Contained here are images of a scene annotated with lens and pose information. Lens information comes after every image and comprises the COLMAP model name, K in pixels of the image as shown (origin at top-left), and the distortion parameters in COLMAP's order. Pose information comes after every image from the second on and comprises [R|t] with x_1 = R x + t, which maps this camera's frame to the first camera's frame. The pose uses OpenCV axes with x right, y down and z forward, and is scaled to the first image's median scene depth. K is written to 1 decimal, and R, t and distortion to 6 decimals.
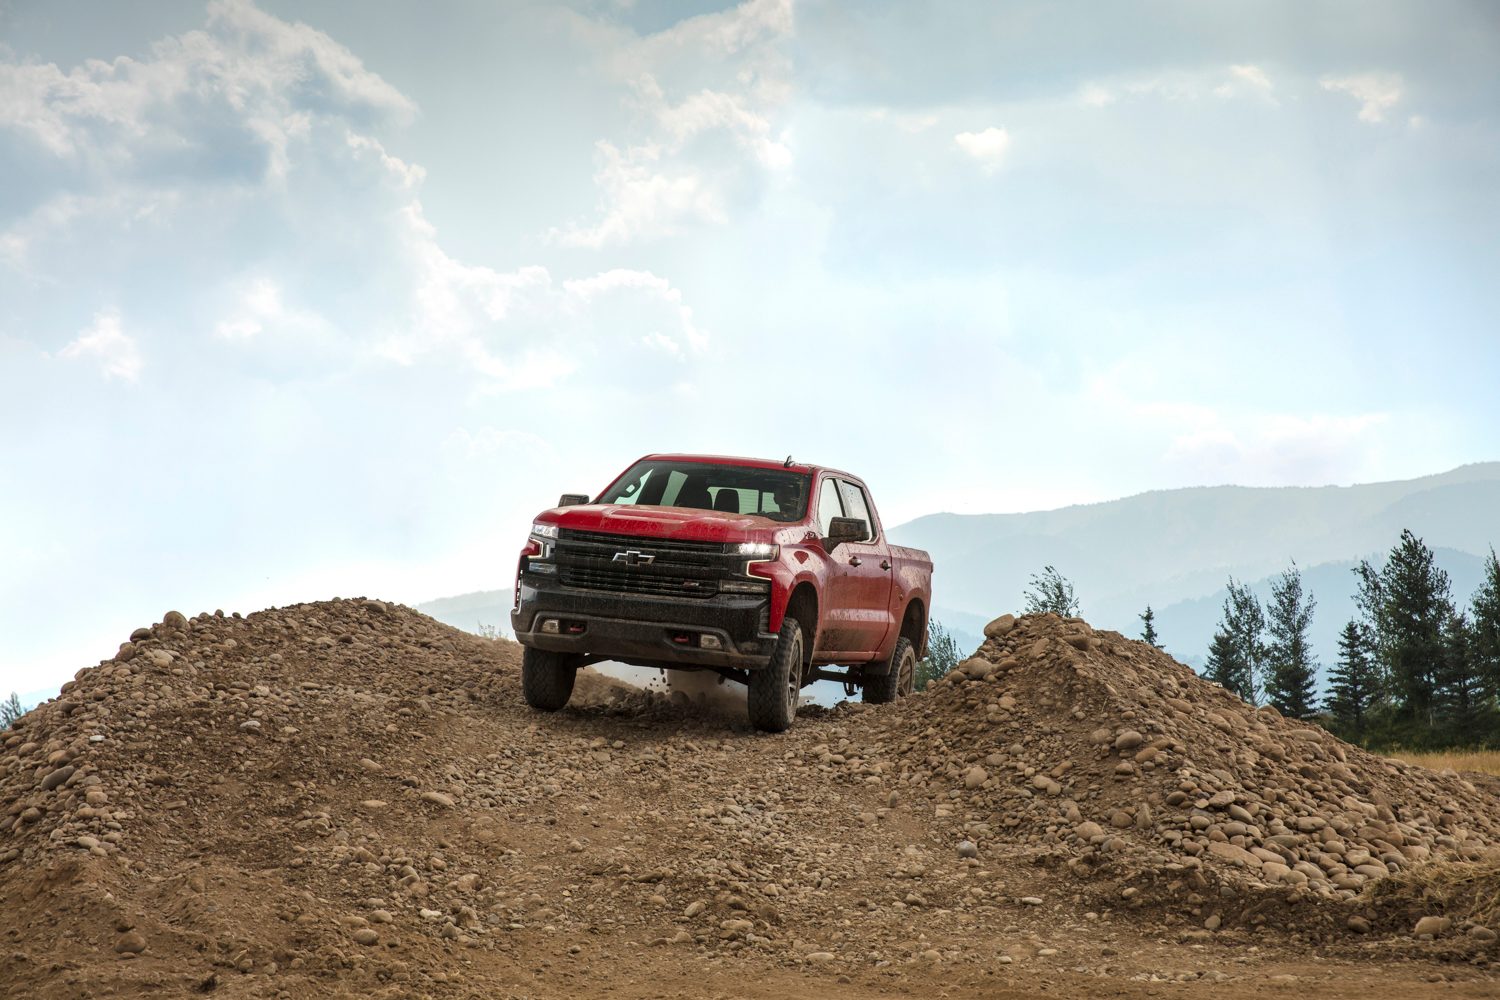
lens RADIAL K [[2998.8, 0, 750.7], [0, 2998.8, 500.1], [0, 0, 1]] dist [0.001404, 0.000000]
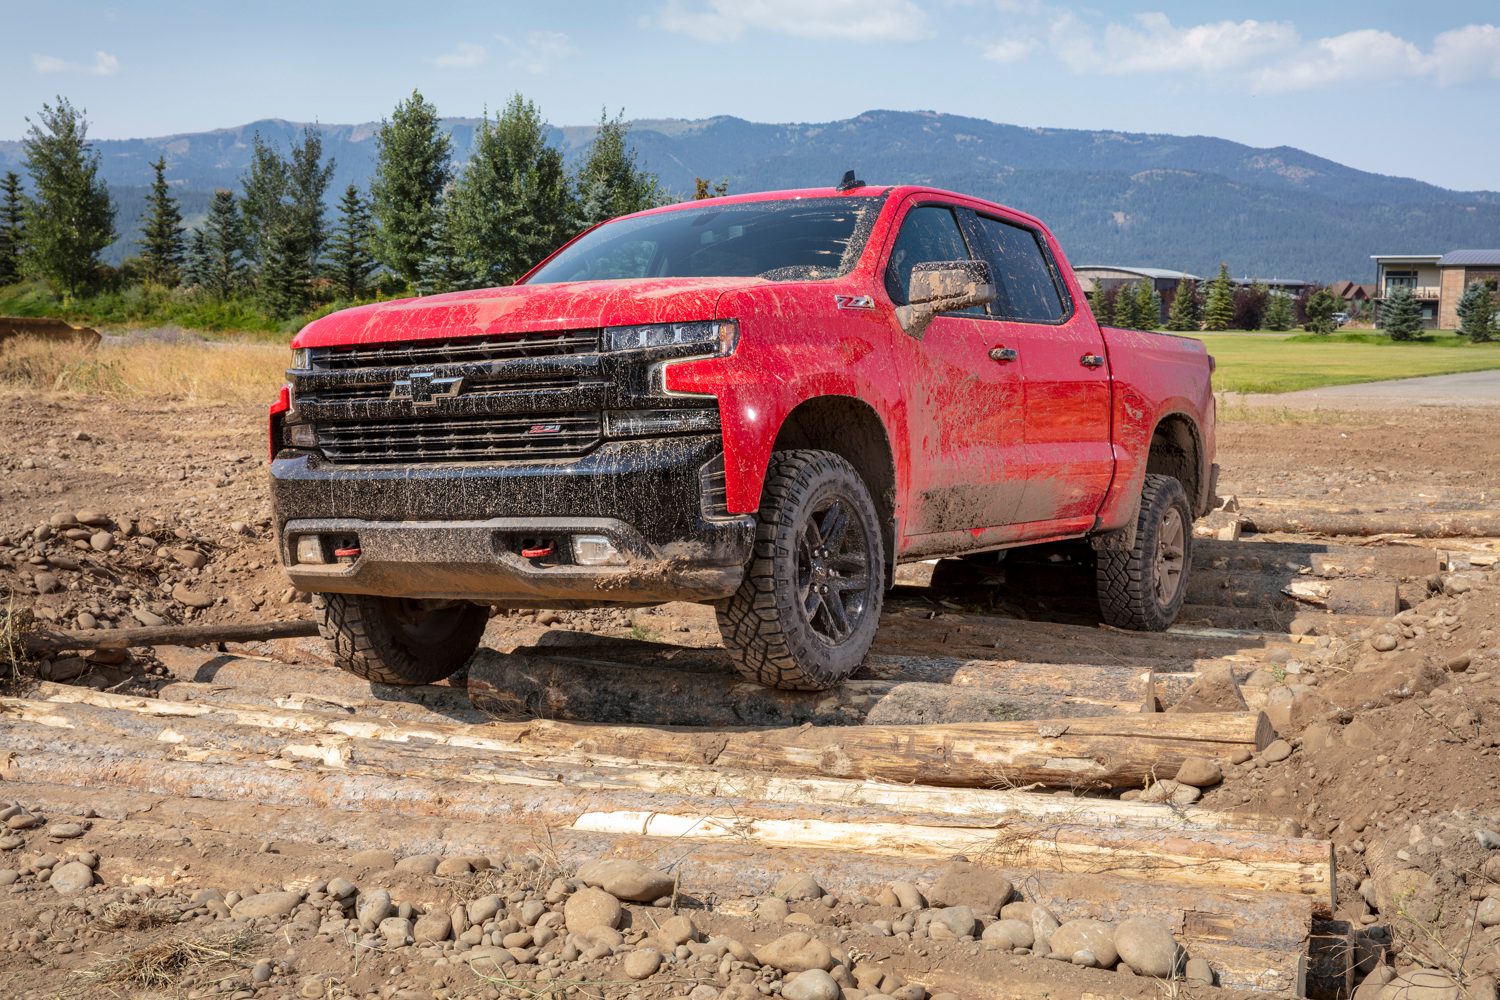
lens RADIAL K [[1925.7, 0, 752.2], [0, 1925.7, 496.6], [0, 0, 1]] dist [0.001428, 0.000000]
pose [[0.959720, -0.110531, -0.258304, 0.084889], [0.121163, 0.992303, 0.025560, 0.034536], [0.253491, -0.055827, 0.965725, 0.722819]]
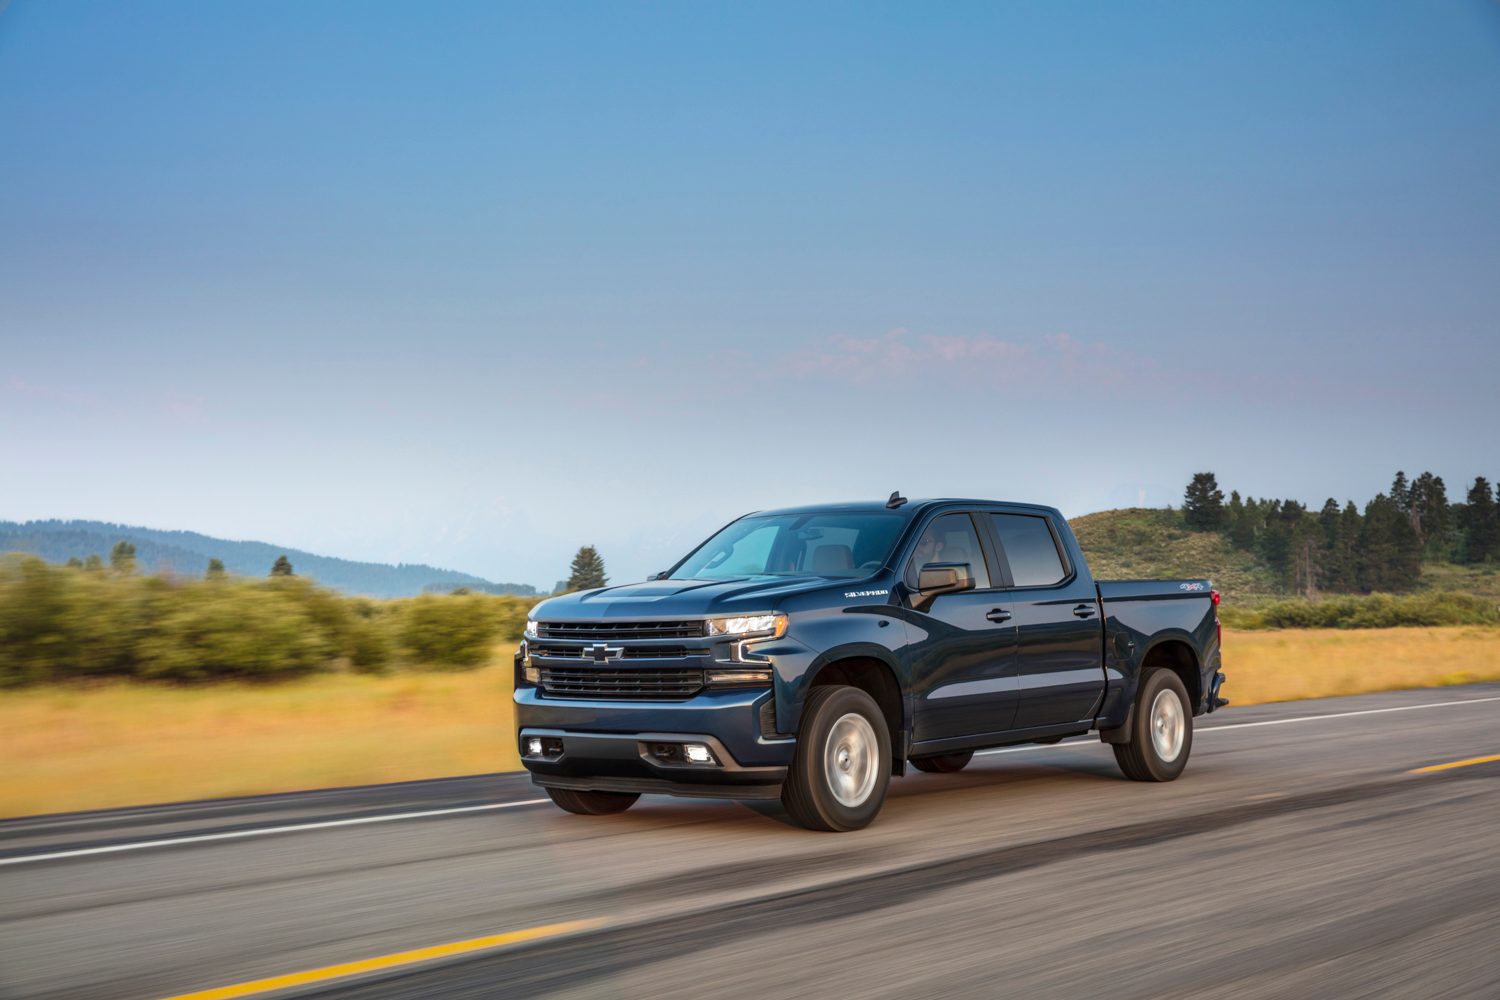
lens RADIAL K [[1925.7, 0, 756.1], [0, 1925.7, 499.2], [0, 0, 1]] dist [0.001428, 0.000000]
pose [[0.911956, -0.127634, -0.389930, 0.194375], [0.115059, 0.991804, -0.055548, 0.012246], [0.393824, 0.005792, 0.919167, 0.561095]]
